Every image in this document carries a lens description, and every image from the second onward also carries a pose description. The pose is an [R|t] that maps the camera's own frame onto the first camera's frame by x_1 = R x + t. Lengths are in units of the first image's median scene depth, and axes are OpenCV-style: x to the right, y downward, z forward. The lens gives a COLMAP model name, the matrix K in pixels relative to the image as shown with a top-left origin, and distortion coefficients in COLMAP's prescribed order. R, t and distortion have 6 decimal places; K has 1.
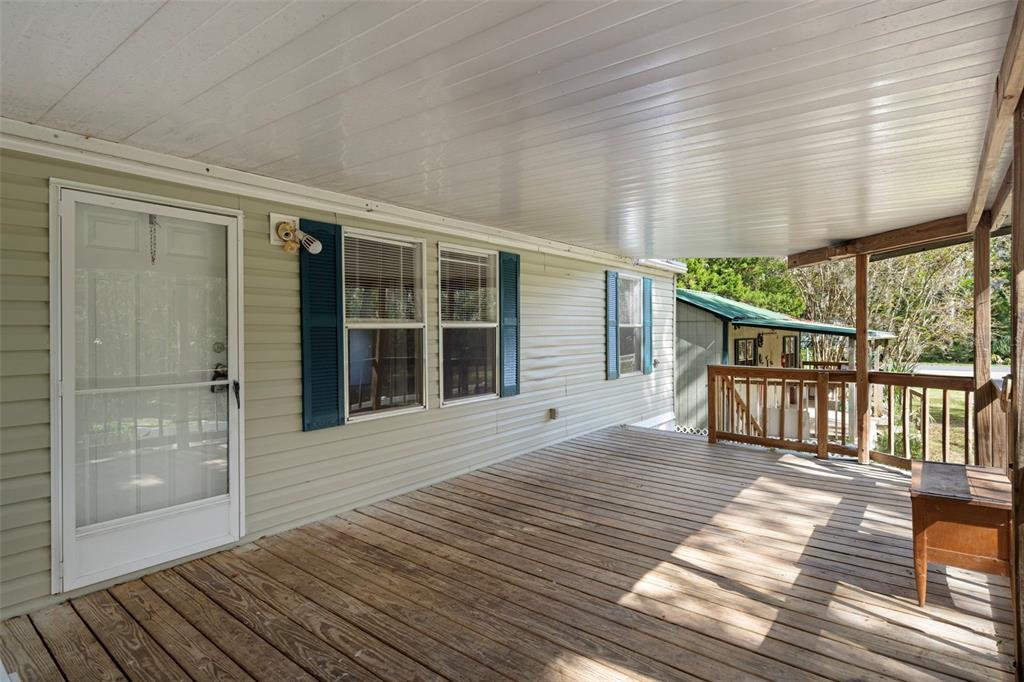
lens RADIAL K [[532.5, 0, 513.2], [0, 532.5, 335.6], [0, 0, 1]] dist [-0.001024, -0.000259]
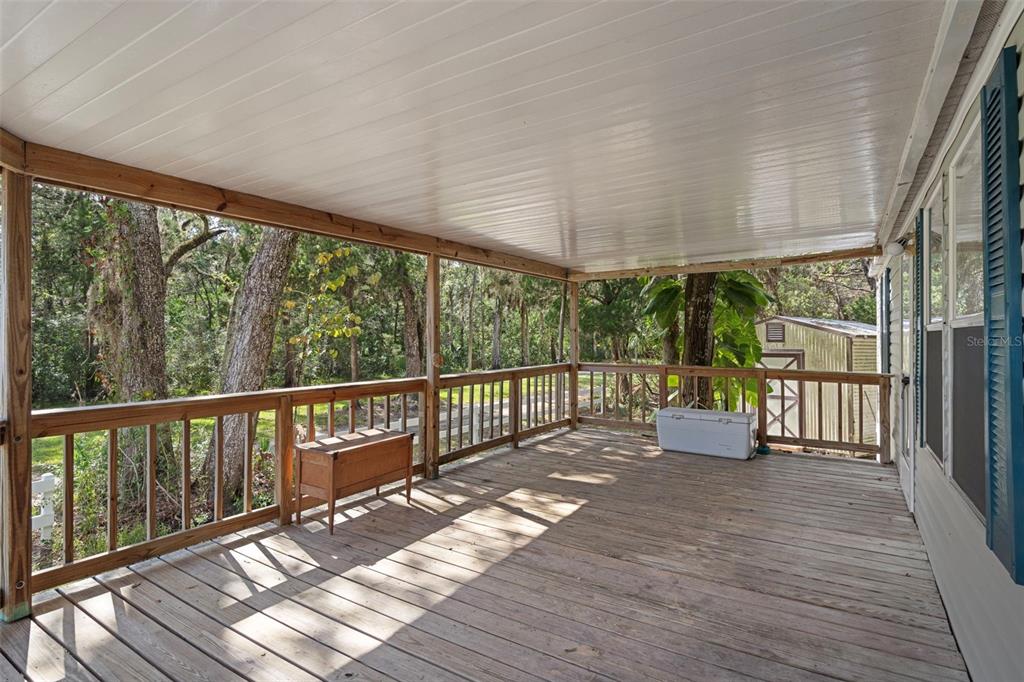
lens RADIAL K [[532.5, 0, 510.4], [0, 532.5, 338.3], [0, 0, 1]] dist [-0.001024, -0.000259]
pose [[-0.995210, 0.001523, -0.097744, 0.522670], [0.000807, 0.999973, 0.007364, -0.014547], [0.097752, 0.007250, -0.995184, 2.287215]]
